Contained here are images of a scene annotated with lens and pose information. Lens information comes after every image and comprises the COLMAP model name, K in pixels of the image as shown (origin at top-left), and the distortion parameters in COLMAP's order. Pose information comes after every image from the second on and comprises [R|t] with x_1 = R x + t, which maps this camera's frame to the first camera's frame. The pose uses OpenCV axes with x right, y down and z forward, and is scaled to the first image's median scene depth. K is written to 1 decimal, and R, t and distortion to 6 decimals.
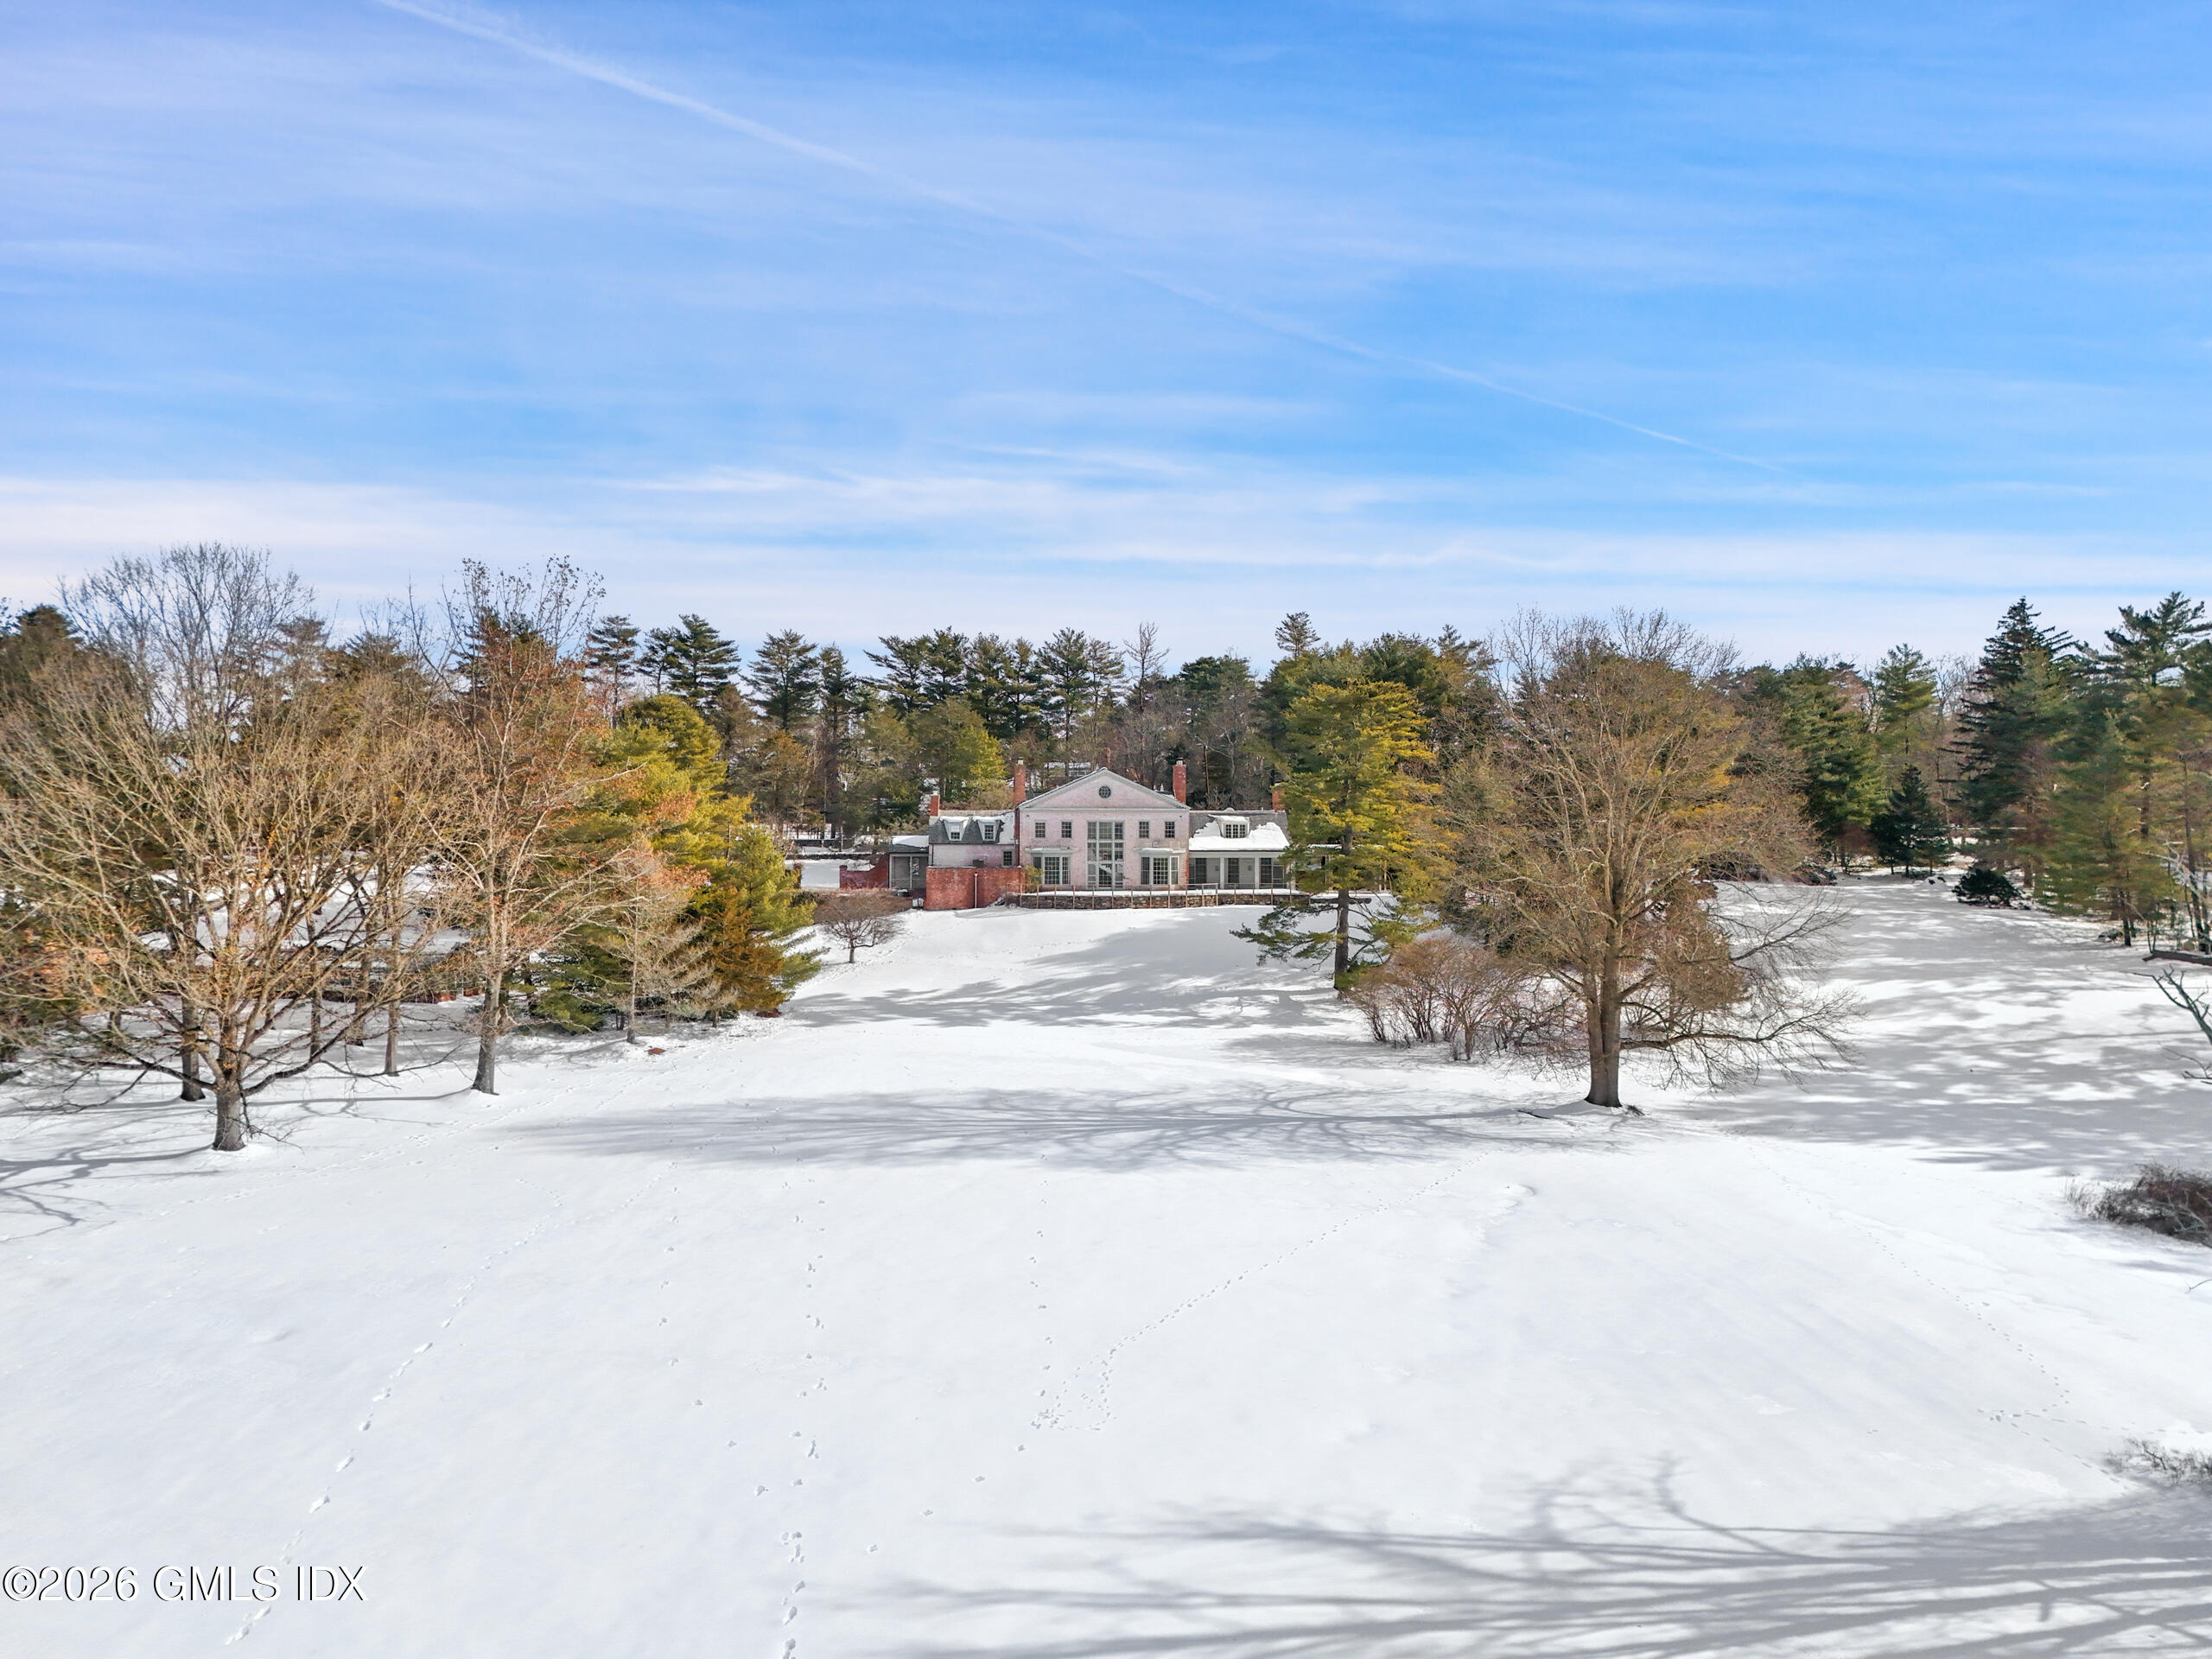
lens RADIAL K [[1620.1, 0, 1106.0], [0, 1620.1, 829.5], [0, 0, 1]] dist [0.066439, -0.043128]
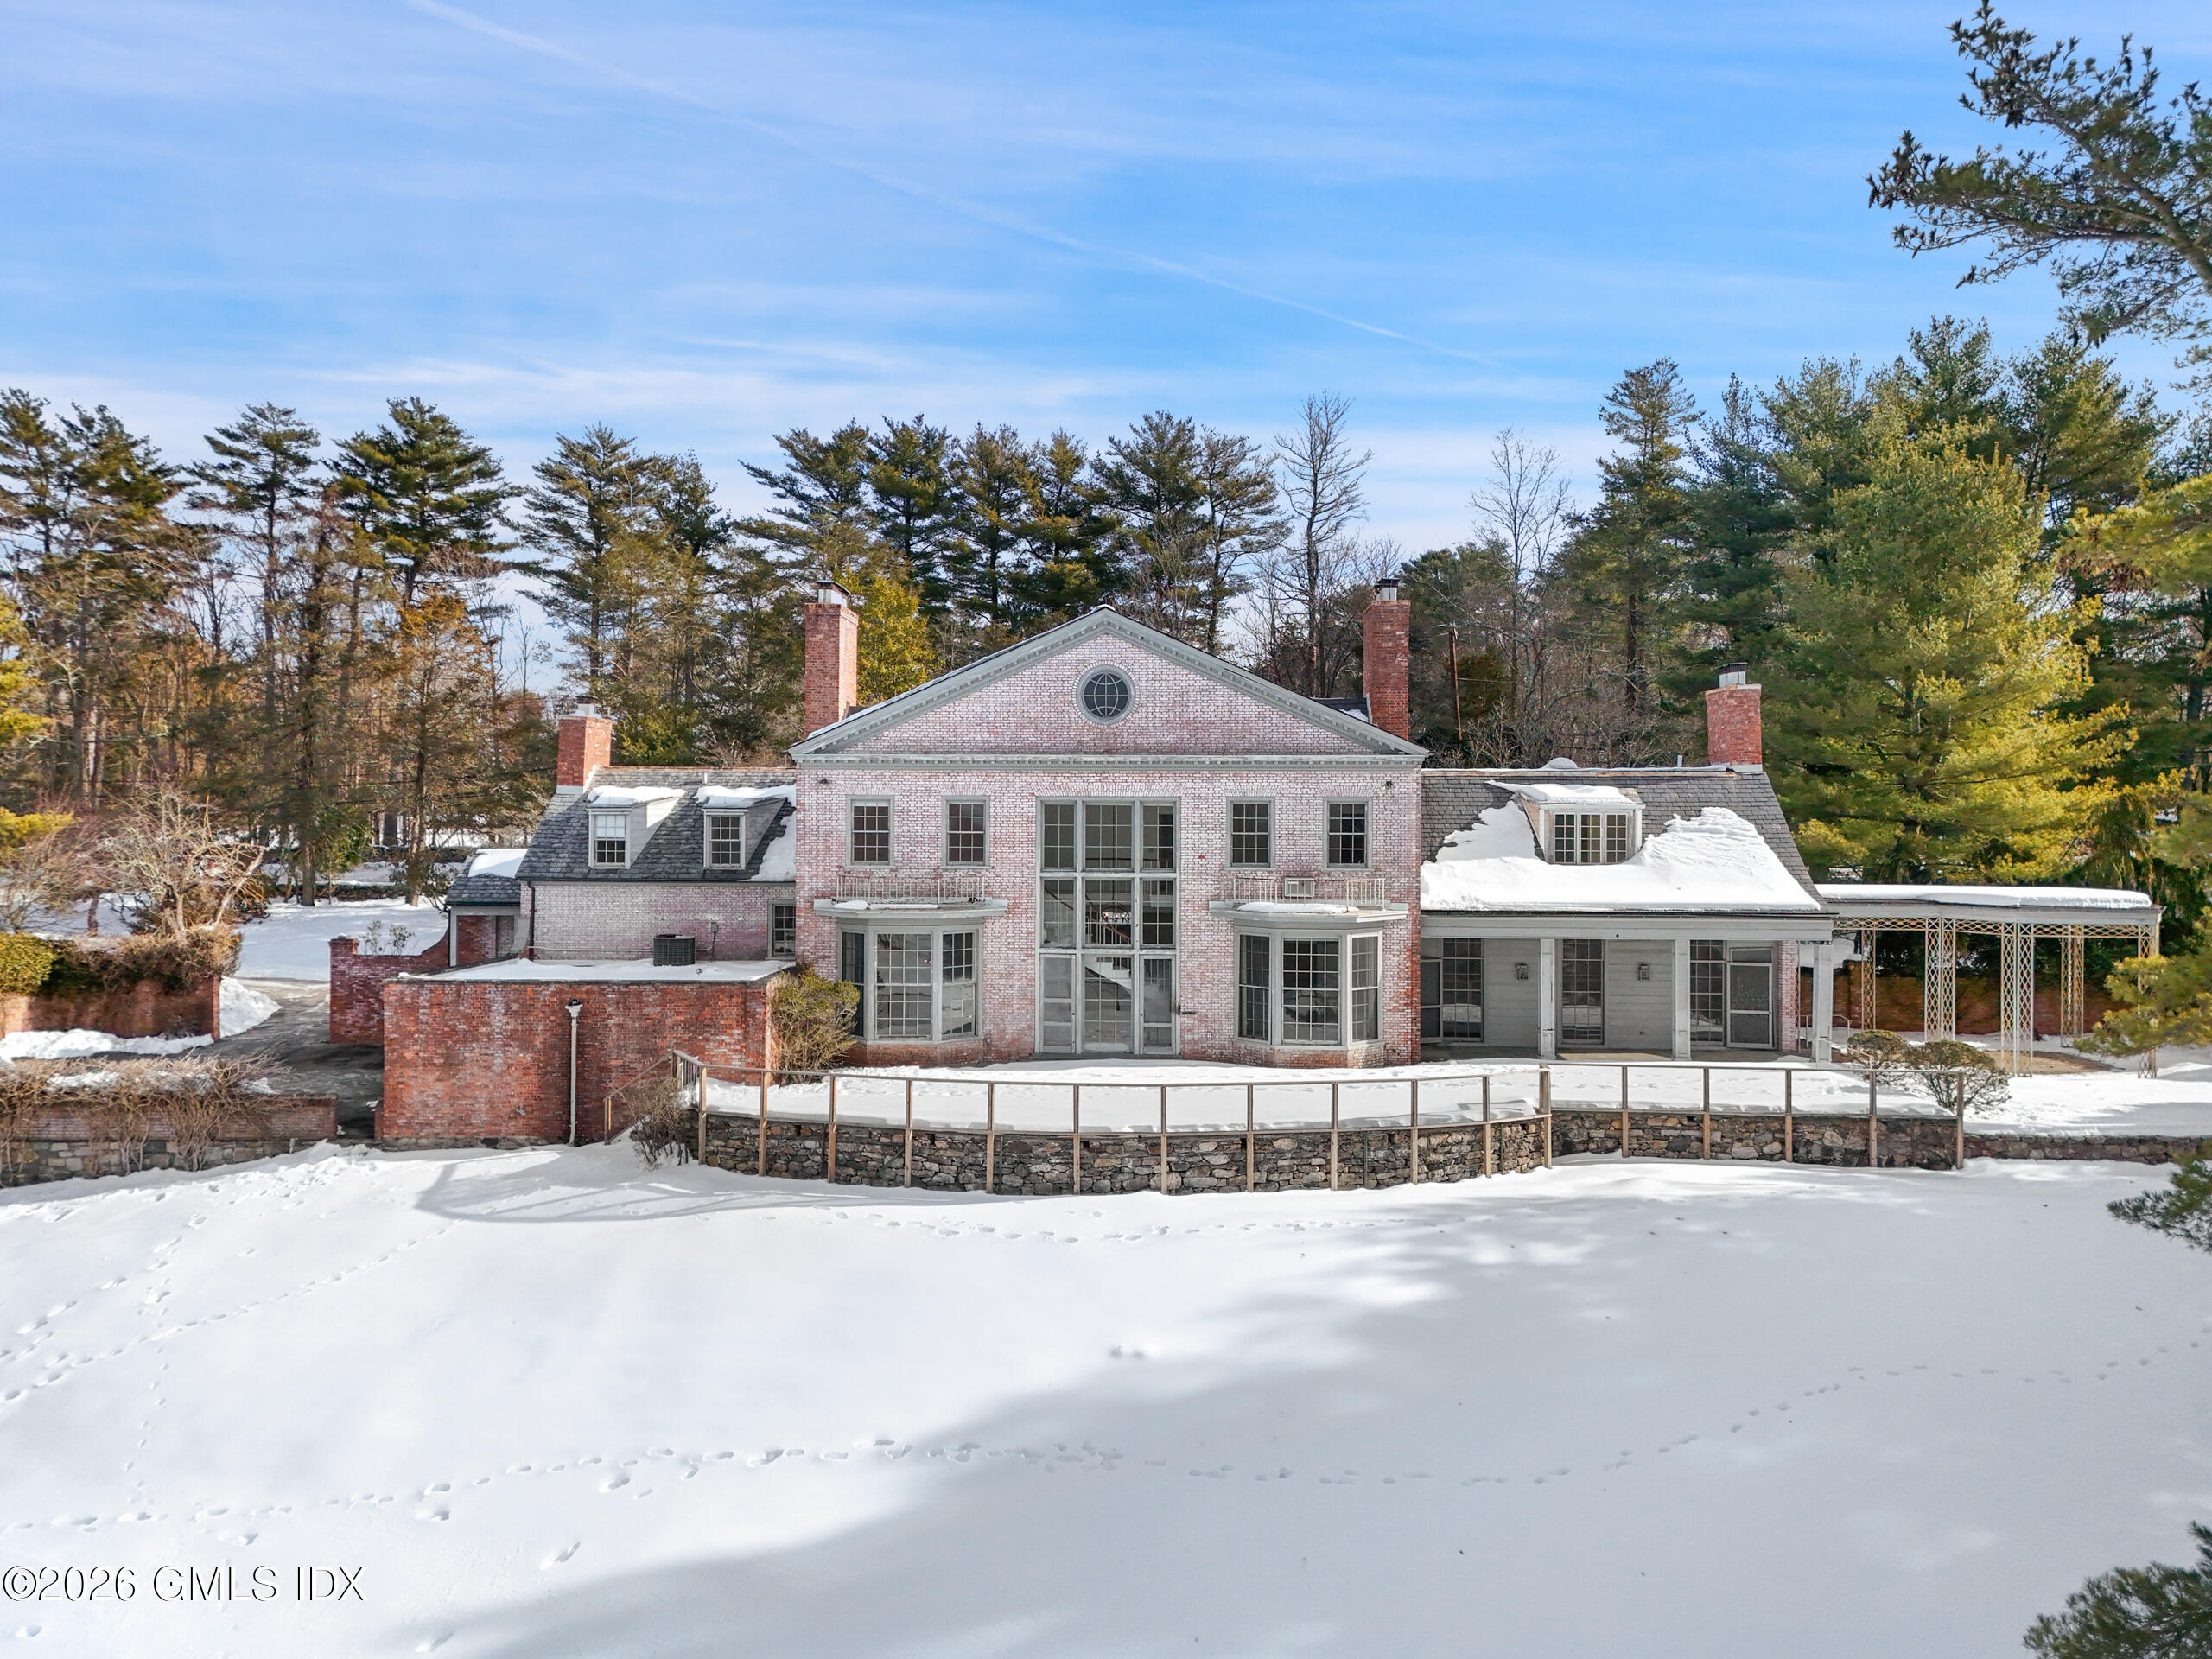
lens RADIAL K [[1620.1, 0, 1106.0], [0, 1620.1, 829.5], [0, 0, 1]] dist [0.066439, -0.043128]
pose [[0.991463, 0.002632, -0.130363, 0.034409], [-0.002139, 0.999990, 0.003916, -0.001519], [0.130372, -0.003604, 0.991459, 0.720085]]
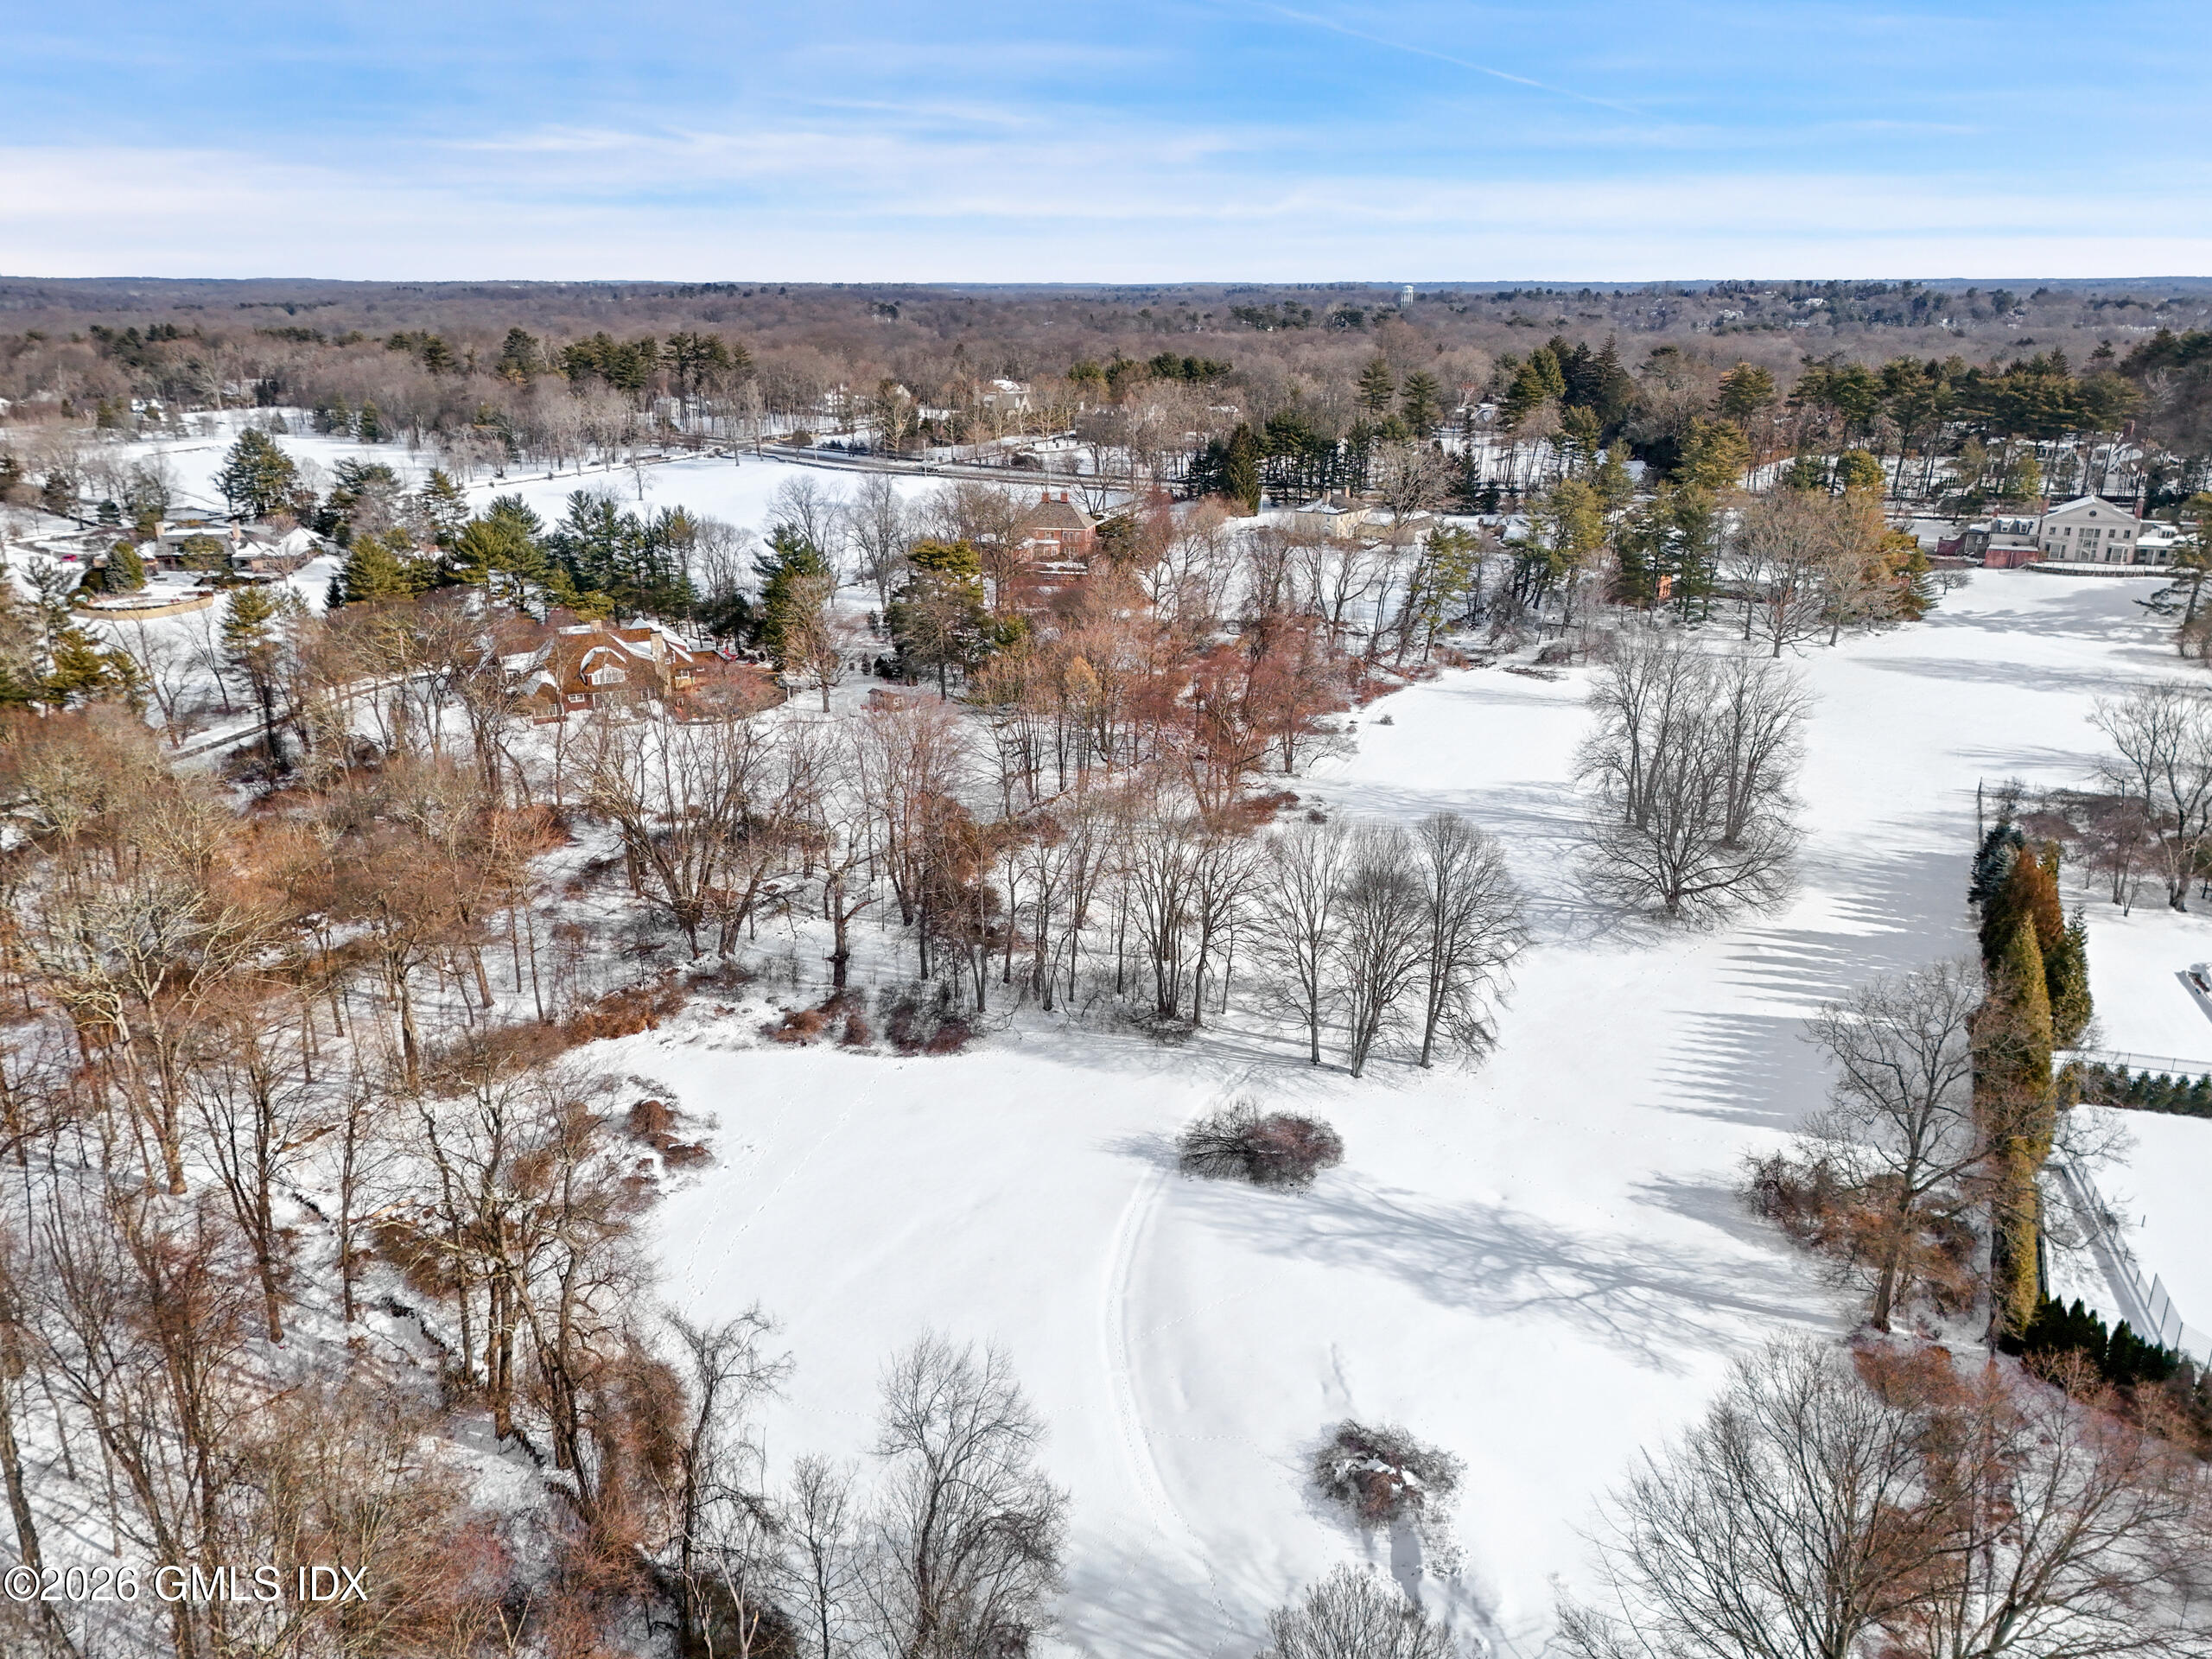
lens RADIAL K [[1620.1, 0, 1106.0], [0, 1620.1, 829.5], [0, 0, 1]] dist [0.066439, -0.043128]
pose [[0.842302, 0.168173, -0.512098, 0.083239], [-0.000929, 0.950531, 0.310627, -0.286129], [0.539004, -0.261167, 0.800791, -1.420320]]
